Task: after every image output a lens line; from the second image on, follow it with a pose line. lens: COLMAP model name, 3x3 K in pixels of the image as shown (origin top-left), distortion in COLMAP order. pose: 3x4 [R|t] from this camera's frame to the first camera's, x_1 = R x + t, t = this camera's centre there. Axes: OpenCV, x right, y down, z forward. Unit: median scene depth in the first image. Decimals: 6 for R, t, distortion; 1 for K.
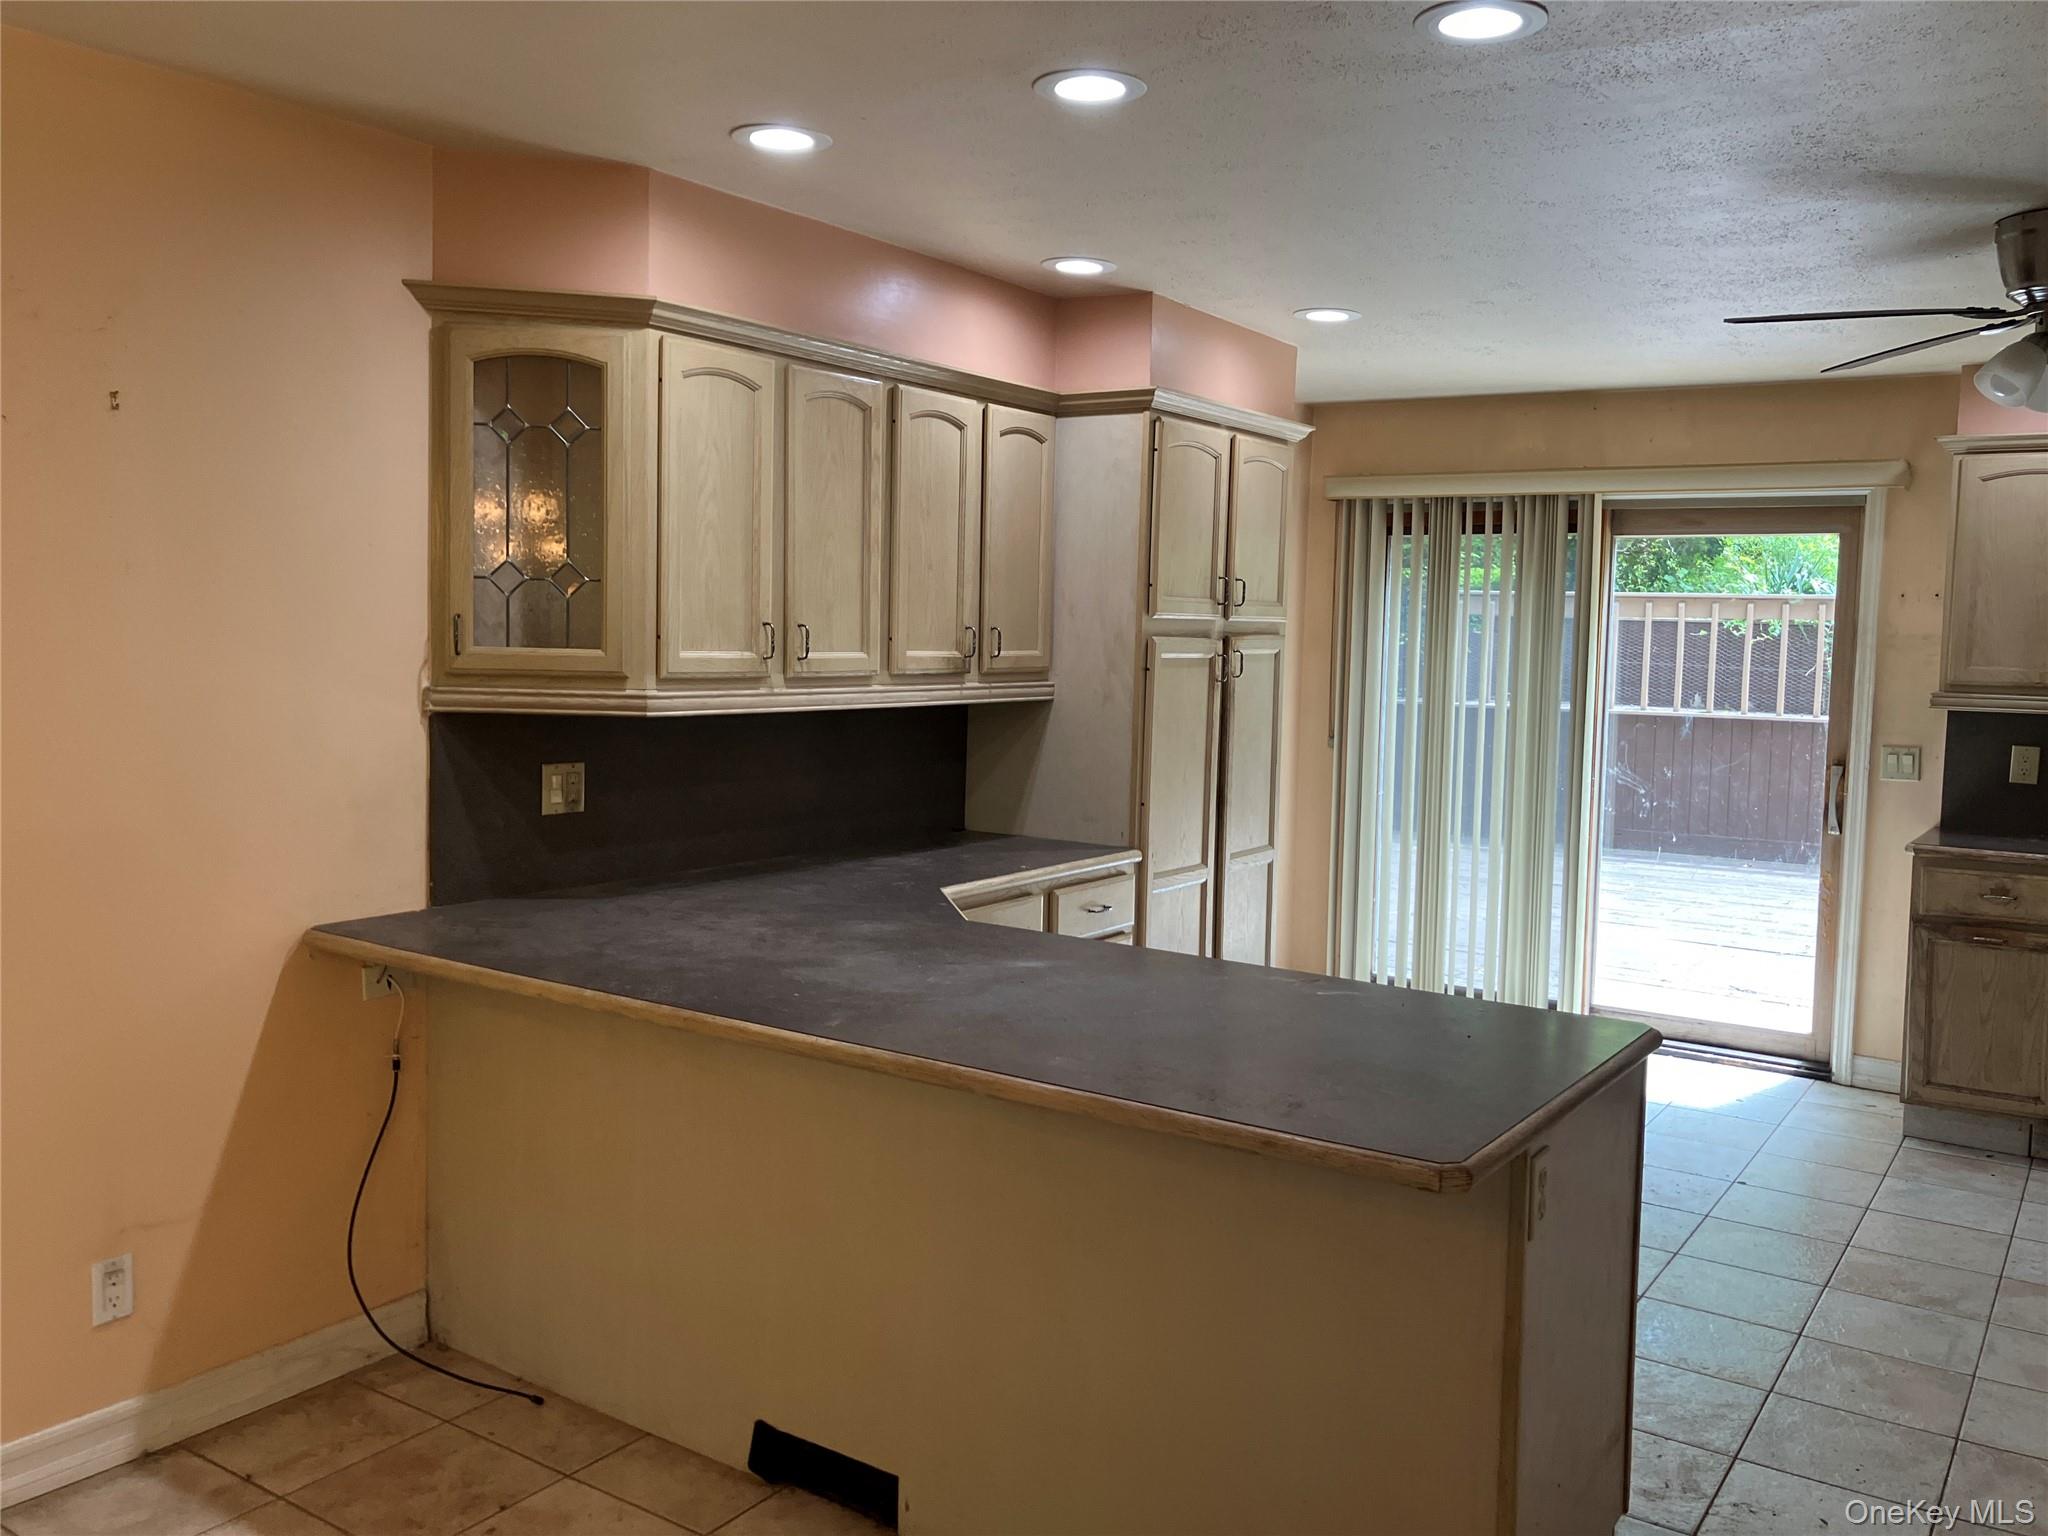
lens RADIAL K [[1692.2, 0, 1017.2], [0, 1692.2, 748.9], [0, 0, 1]] dist [0.008164, 0.008798]
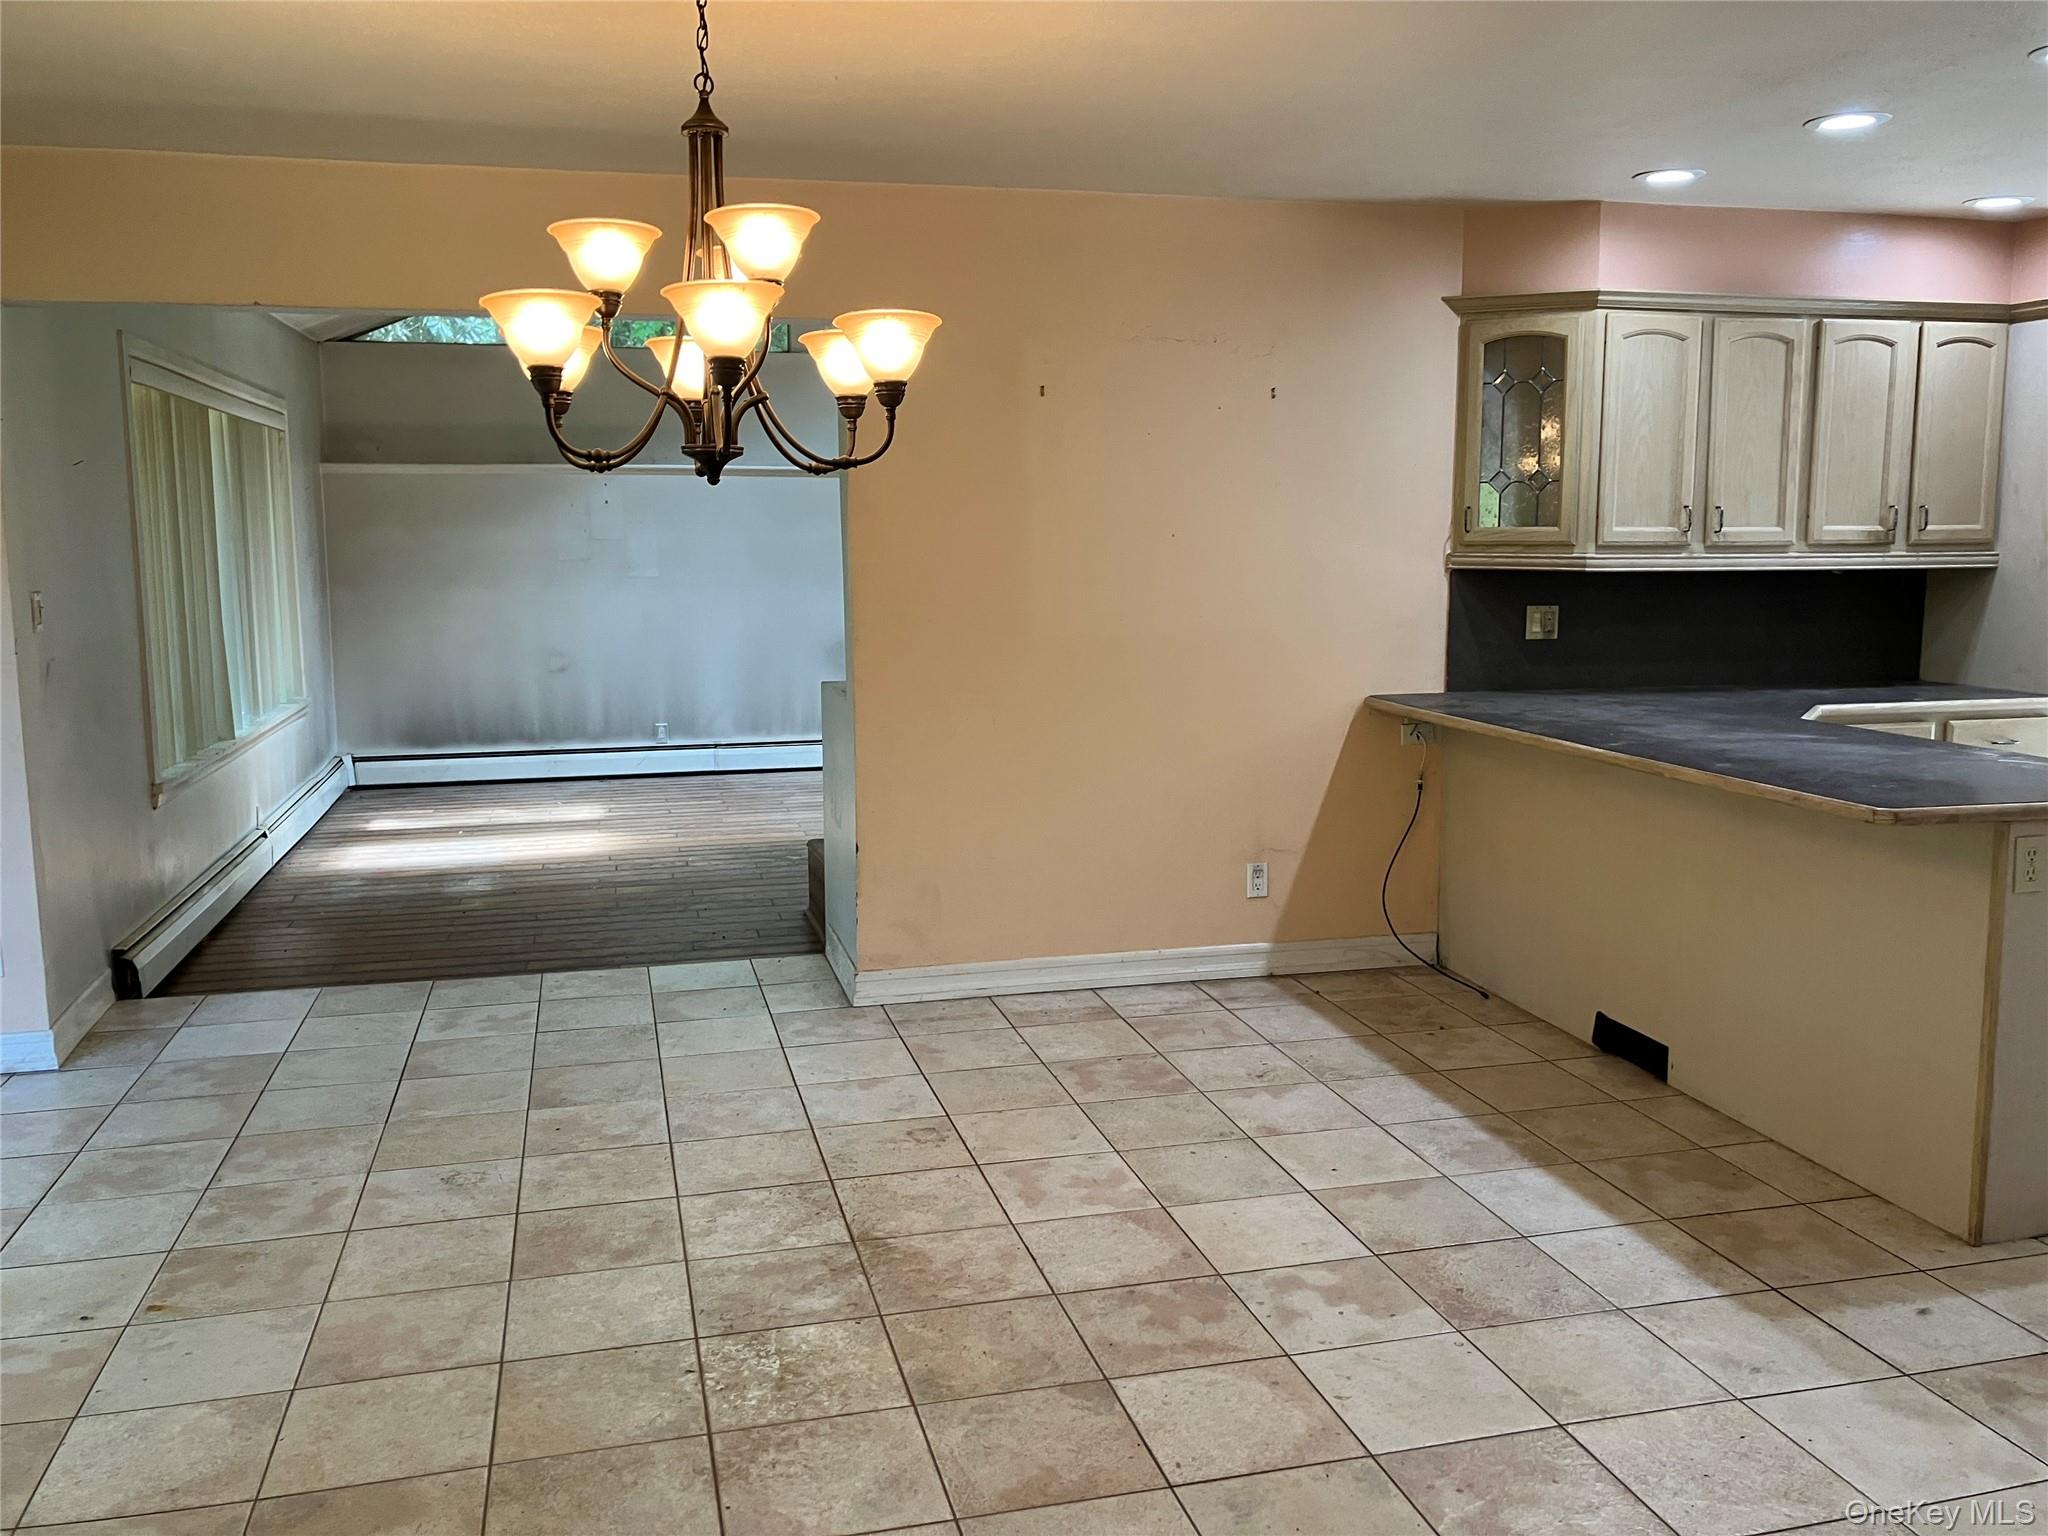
lens RADIAL K [[1692.2, 0, 1028.8], [0, 1692.2, 763.8], [0, 0, 1]] dist [0.008164, 0.008798]
pose [[0.753065, 0.065090, -0.654719, 0.195487], [-0.027922, 0.997360, 0.067038, 0.031119], [0.657354, -0.032203, 0.752894, -0.222801]]
